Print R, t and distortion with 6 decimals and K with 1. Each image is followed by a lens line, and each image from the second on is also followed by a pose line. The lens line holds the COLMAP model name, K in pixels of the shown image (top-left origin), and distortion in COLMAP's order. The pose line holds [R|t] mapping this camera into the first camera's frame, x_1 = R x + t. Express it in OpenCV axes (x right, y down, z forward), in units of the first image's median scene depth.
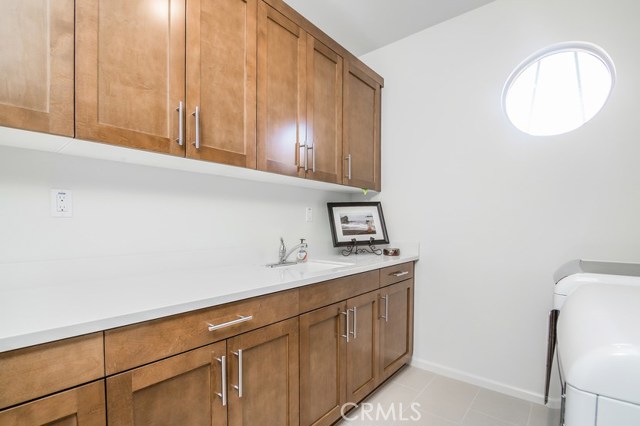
lens RADIAL K [[306.6, 0, 314.7], [0, 306.6, 221.3], [0, 0, 1]] dist [-0.010018, 0.000043]
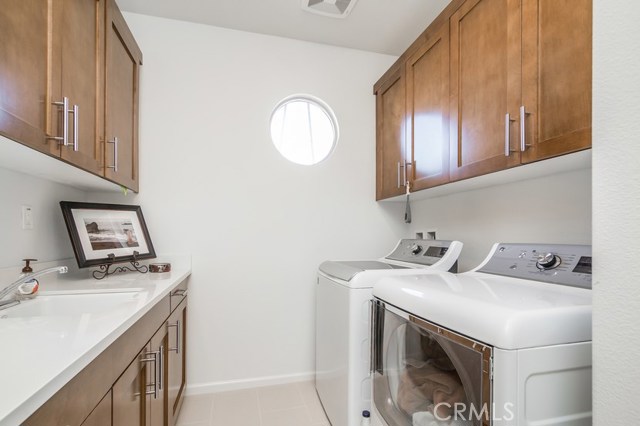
lens RADIAL K [[298.9, 0, 319.2], [0, 298.9, 228.3], [0, 0, 1]] dist [-0.014509, -0.000154]
pose [[0.576566, 0.014303, 0.816925, -0.160275], [-0.005490, 0.999892, -0.013632, 0.002684], [-0.817032, 0.003375, 0.576583, 0.192738]]
